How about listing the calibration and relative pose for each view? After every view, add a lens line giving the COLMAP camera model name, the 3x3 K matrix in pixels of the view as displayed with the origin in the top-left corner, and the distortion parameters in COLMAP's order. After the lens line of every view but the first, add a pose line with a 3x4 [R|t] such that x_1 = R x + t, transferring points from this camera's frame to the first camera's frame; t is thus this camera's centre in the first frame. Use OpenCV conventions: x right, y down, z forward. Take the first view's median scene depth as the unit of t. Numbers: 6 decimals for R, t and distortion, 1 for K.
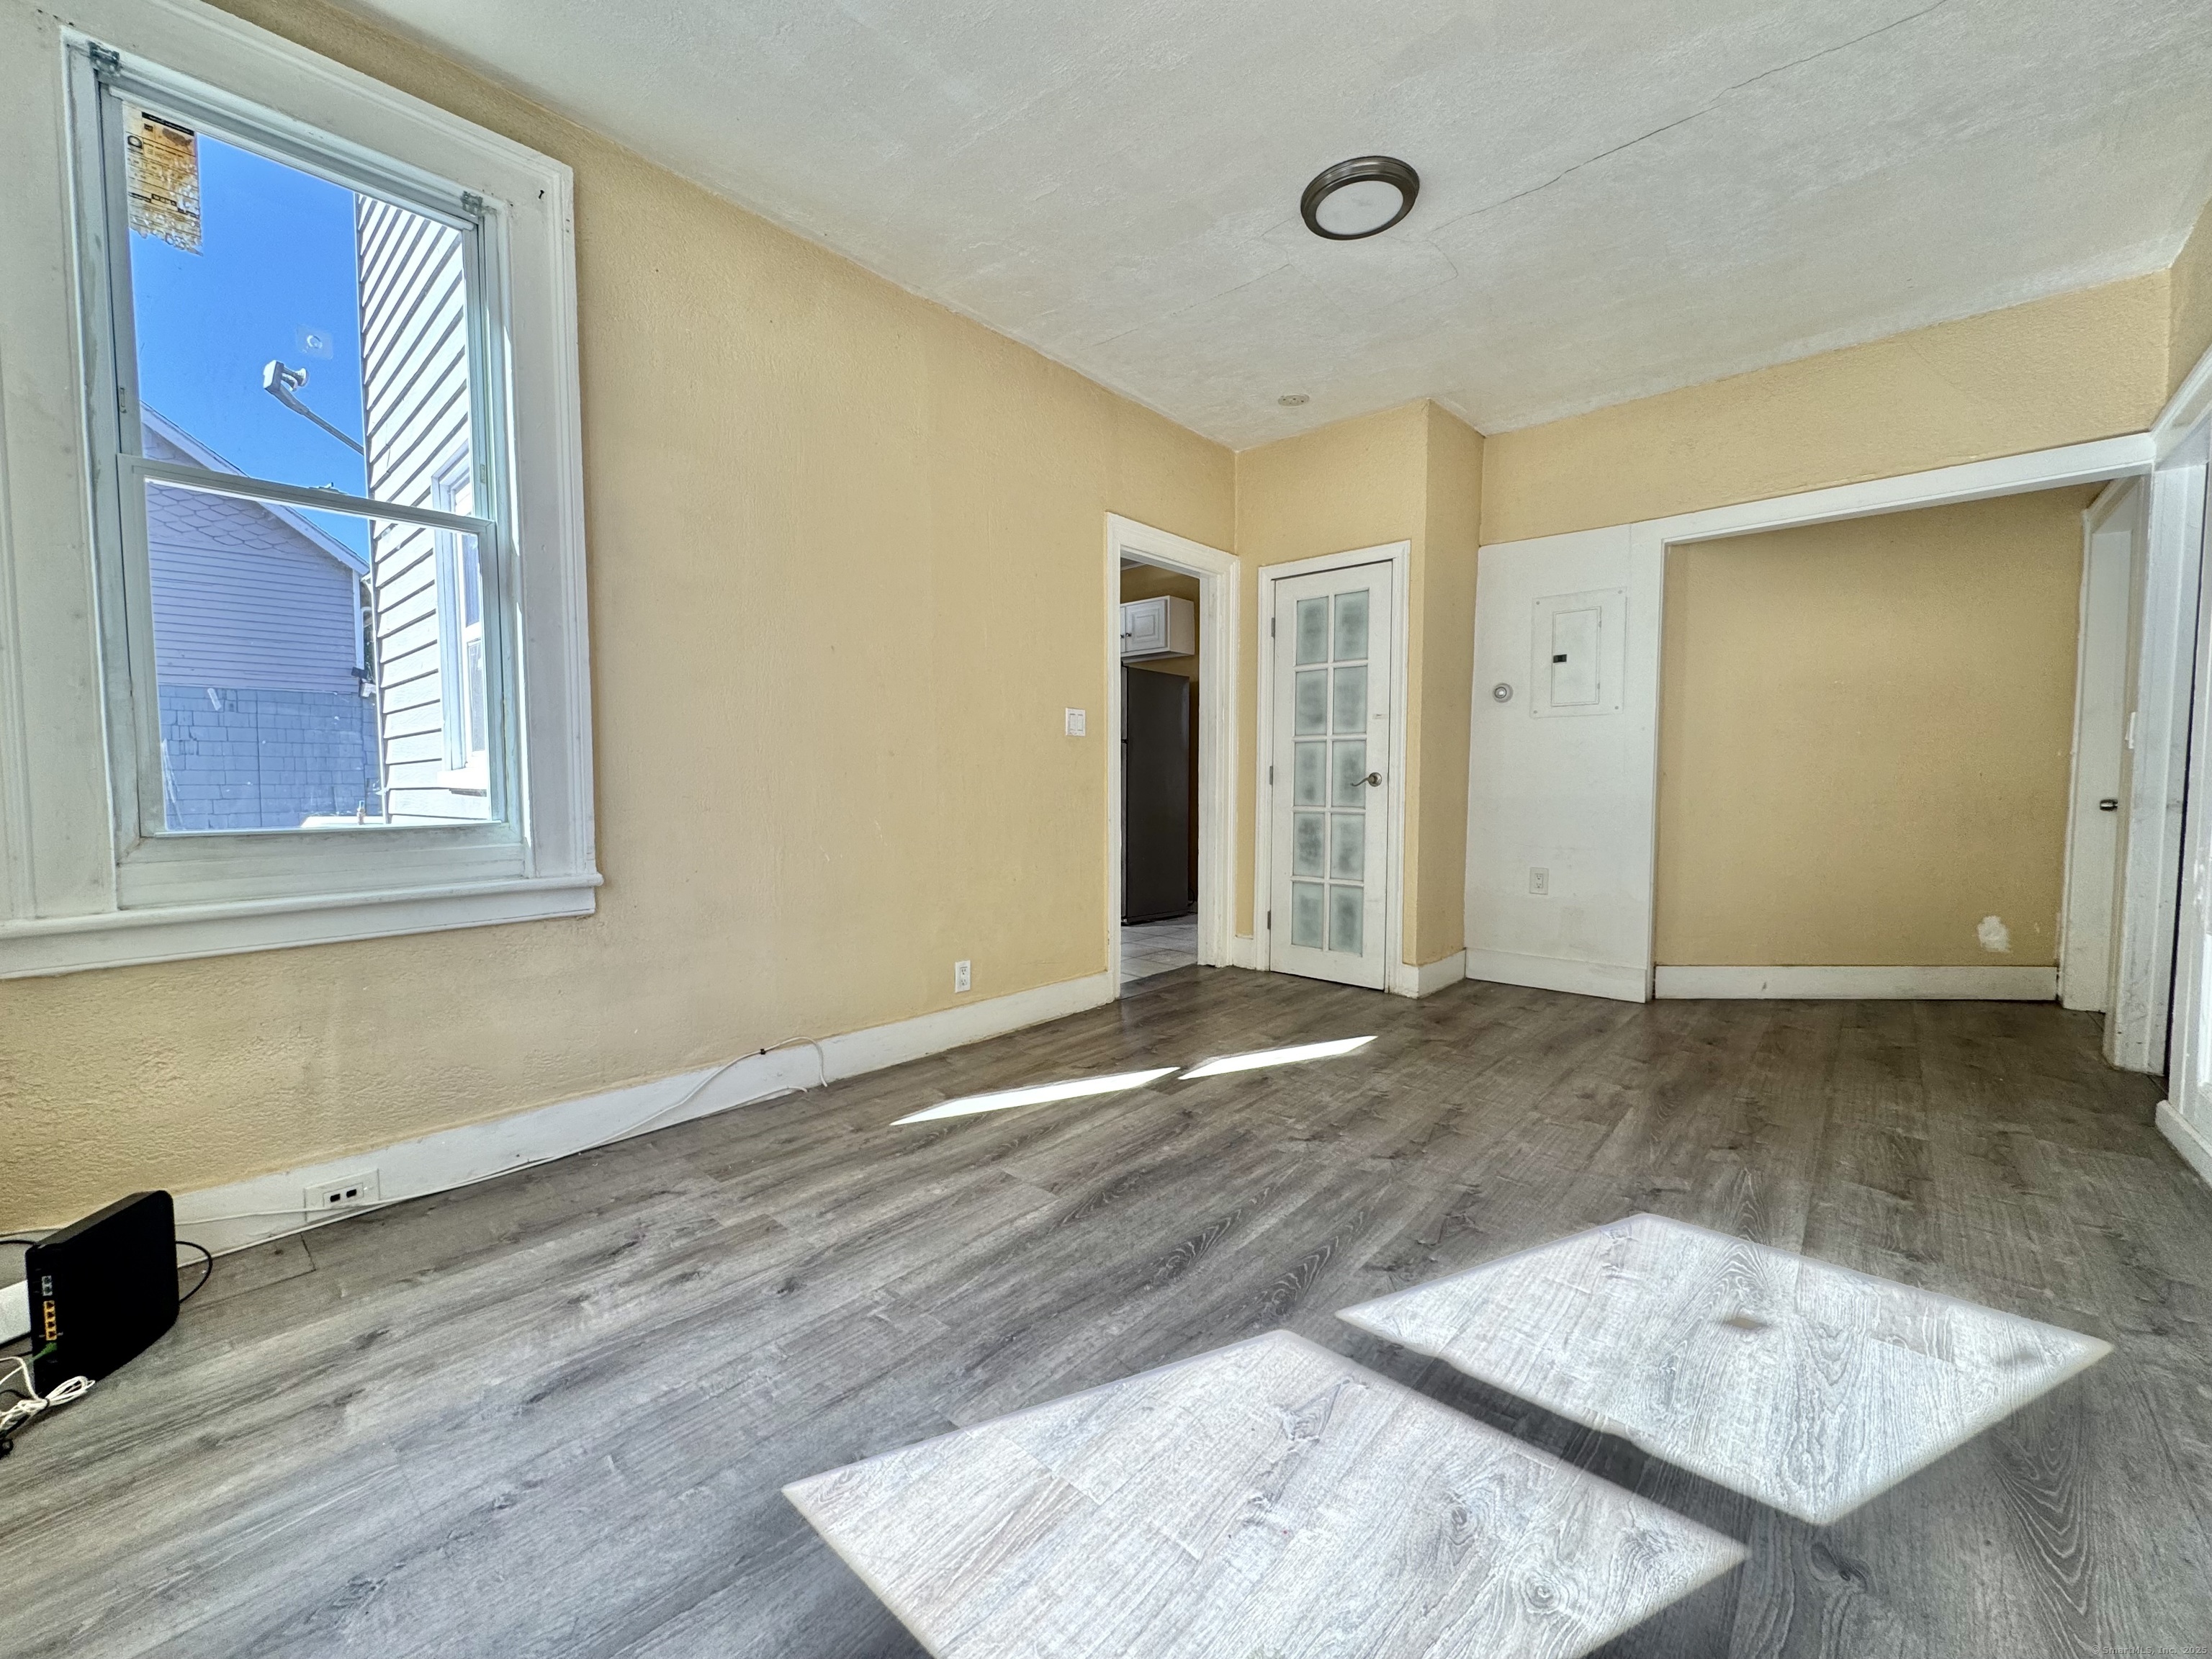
lens RADIAL K [[880.3, 0, 1102.7], [0, 880.3, 829.2], [0, 0, 1]] dist [-0.004457, 0.000738]
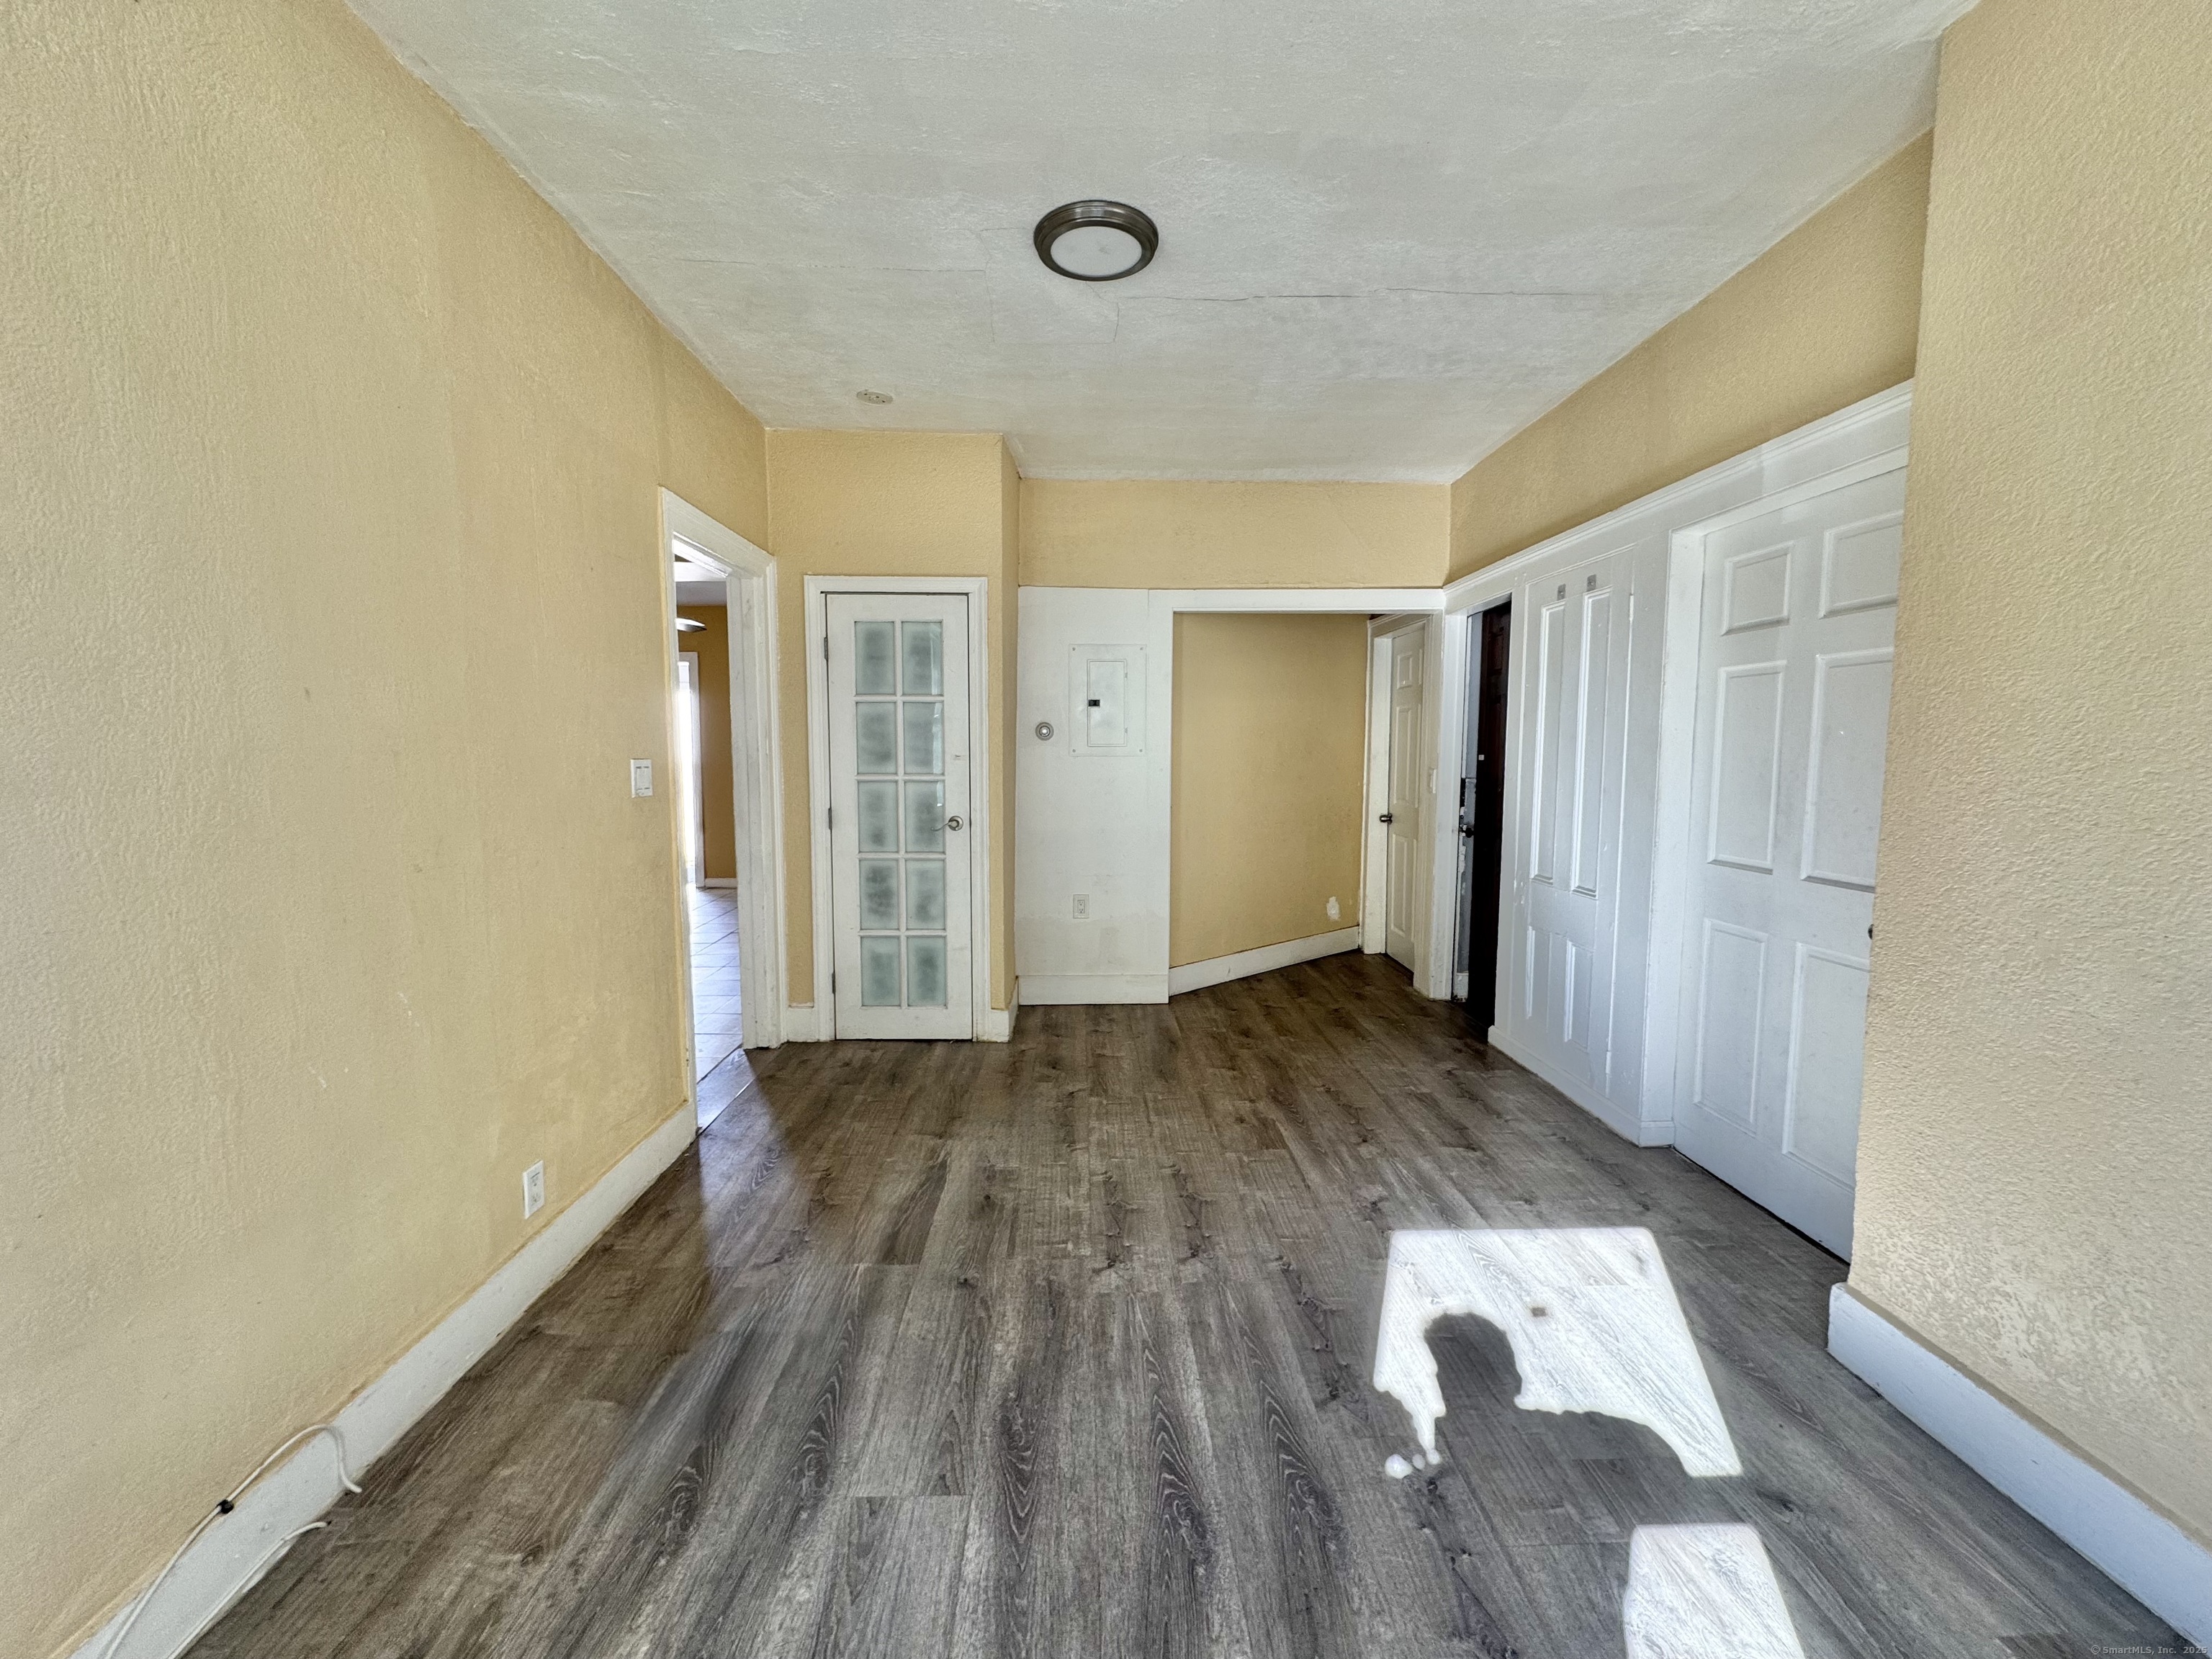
lens RADIAL K [[880.3, 0, 1105.0], [0, 880.3, 829.6], [0, 0, 1]] dist [-0.004457, 0.000738]
pose [[0.726085, -0.061168, 0.684879, -0.281927], [0.035602, 0.998044, 0.051394, -0.116023], [-0.686683, -0.012933, 0.726842, 0.244986]]
